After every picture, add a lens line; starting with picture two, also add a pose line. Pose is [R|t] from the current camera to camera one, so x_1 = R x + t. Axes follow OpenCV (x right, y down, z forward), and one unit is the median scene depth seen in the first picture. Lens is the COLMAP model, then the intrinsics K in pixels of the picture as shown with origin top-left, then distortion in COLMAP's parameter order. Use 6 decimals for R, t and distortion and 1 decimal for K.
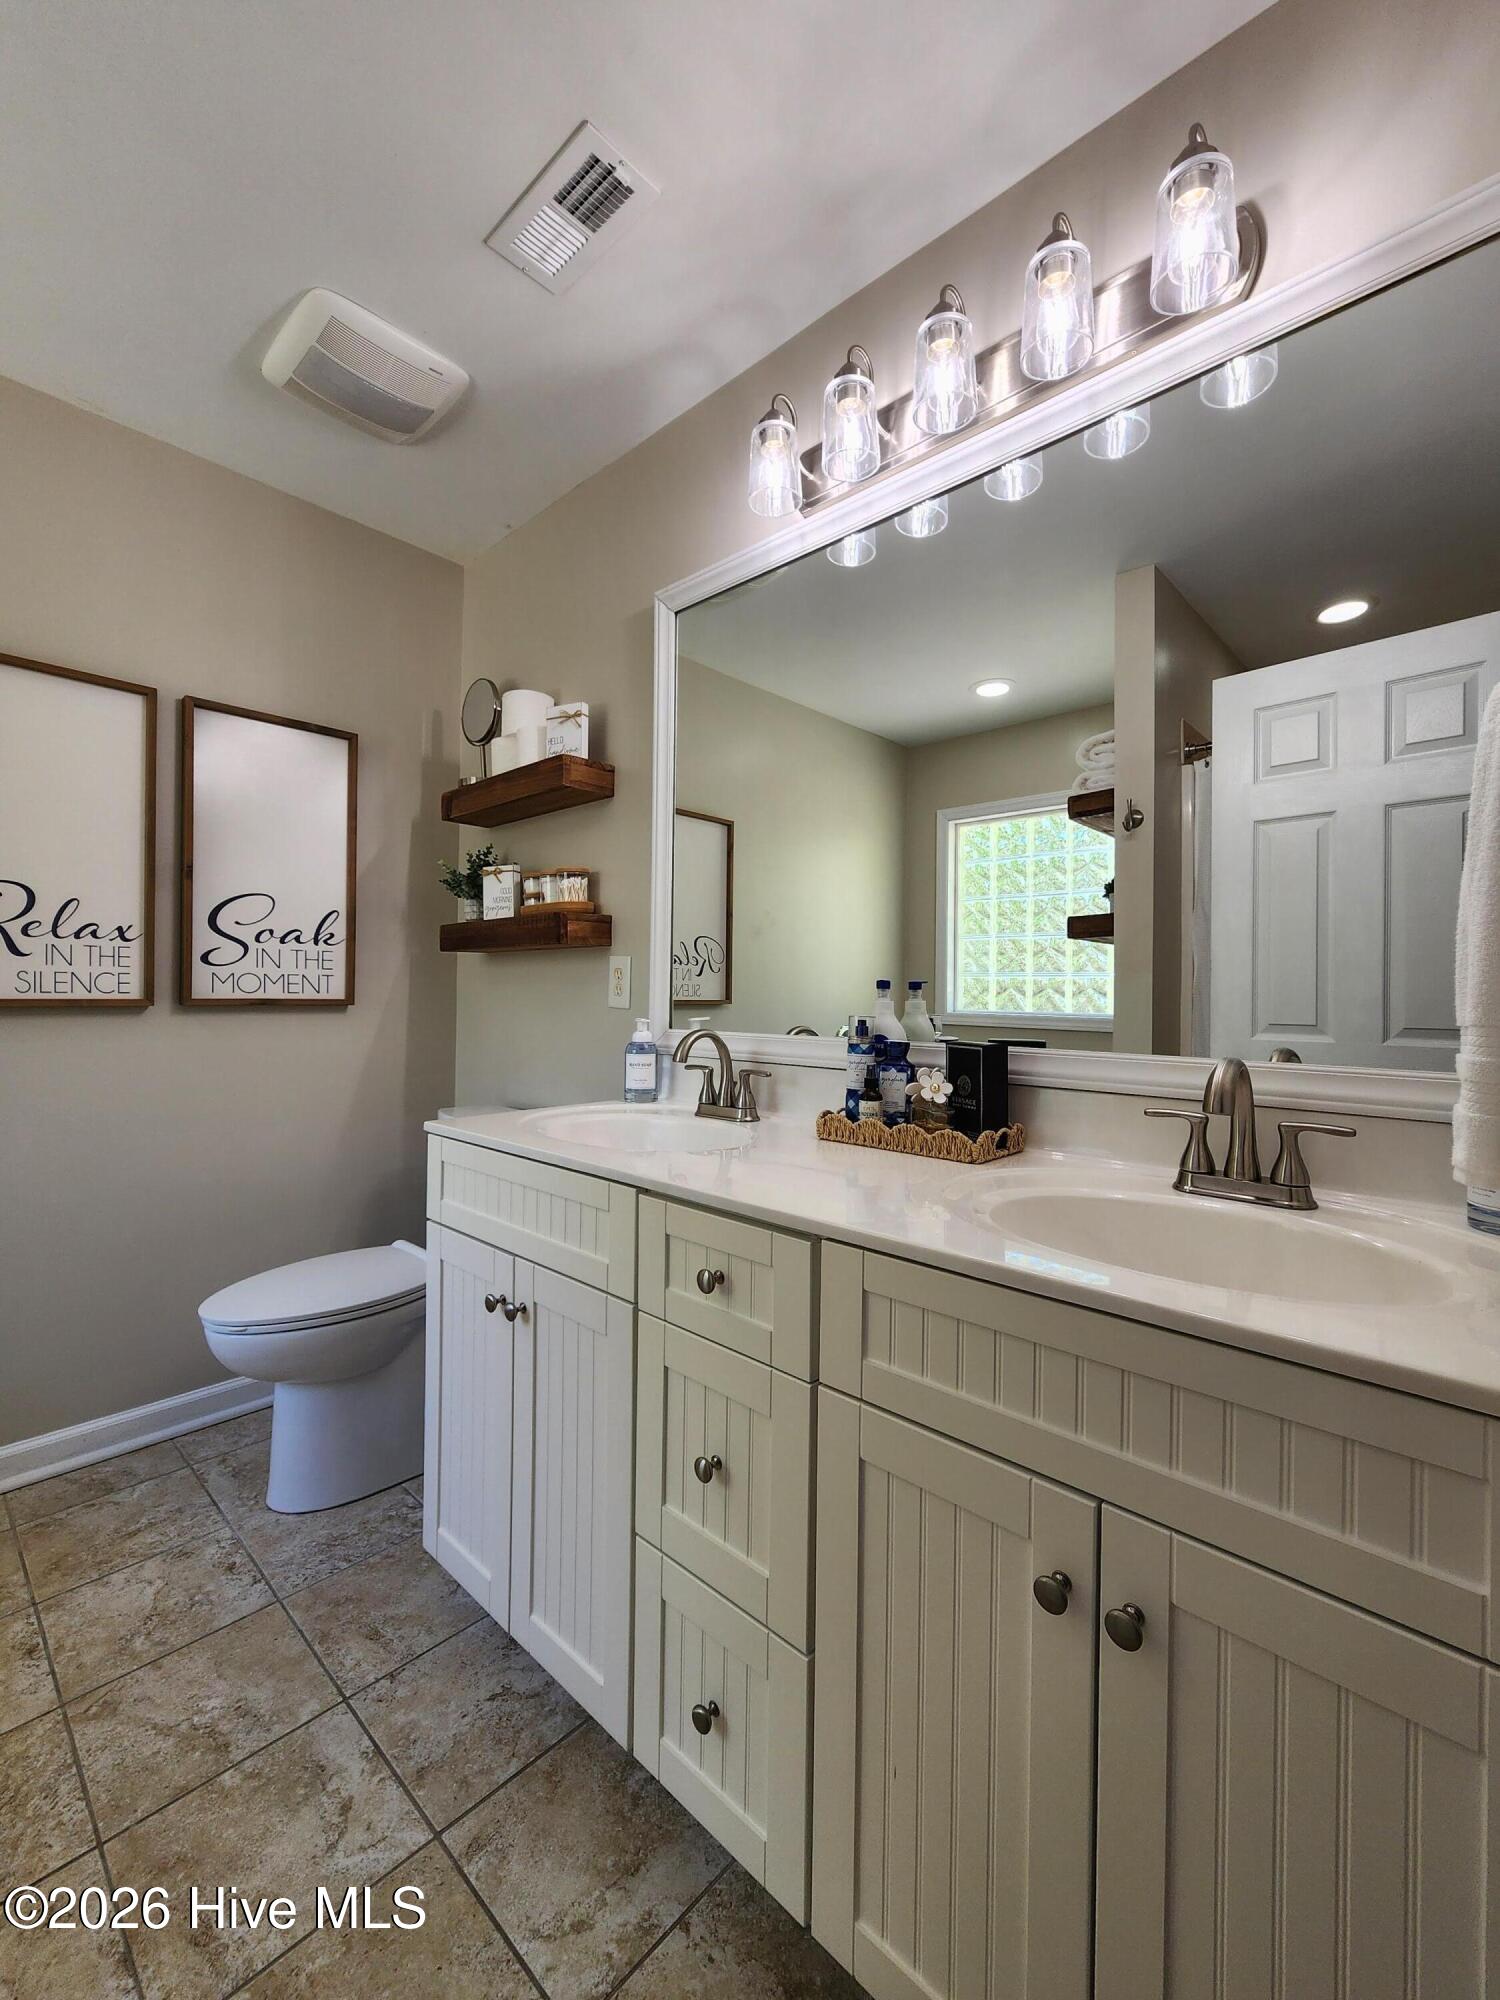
lens RADIAL K [[820.0, 0, 747.9], [0, 820.0, 994.0], [0, 0, 1]] dist [-0.001368, 0.000118]
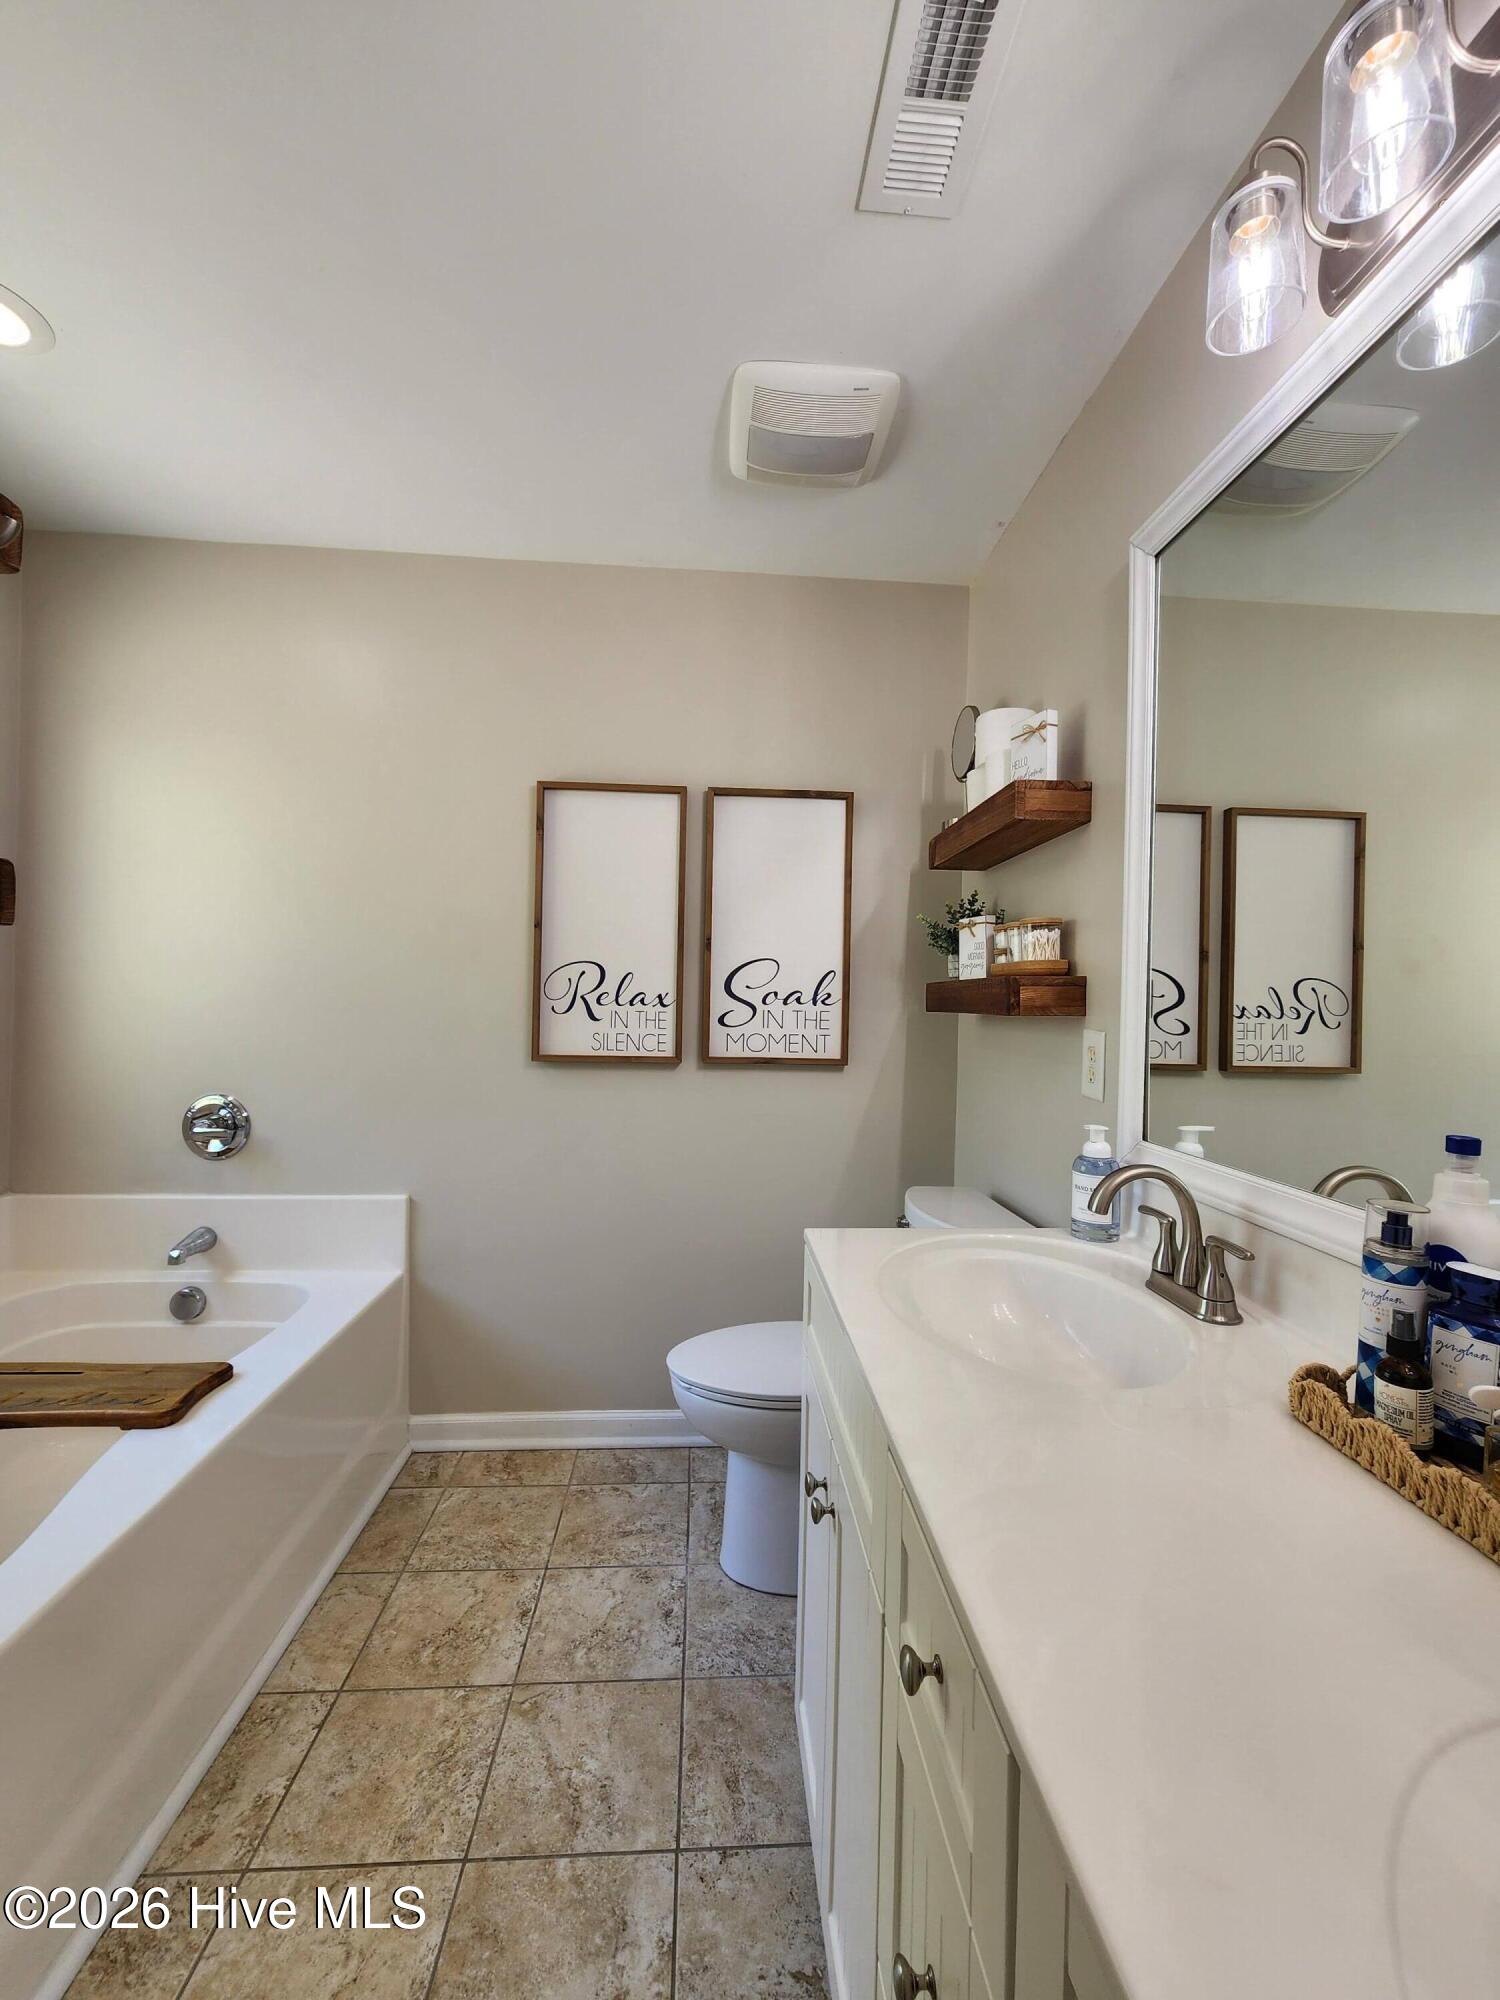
lens RADIAL K [[820.0, 0, 756.0], [0, 820.0, 1000.9], [0, 0, 1]] dist [-0.001368, 0.000118]
pose [[0.733383, 0.002705, -0.679810, 0.140892], [-0.012396, 0.999879, -0.009395, -0.067610], [0.679702, 0.015317, 0.733328, 0.247270]]
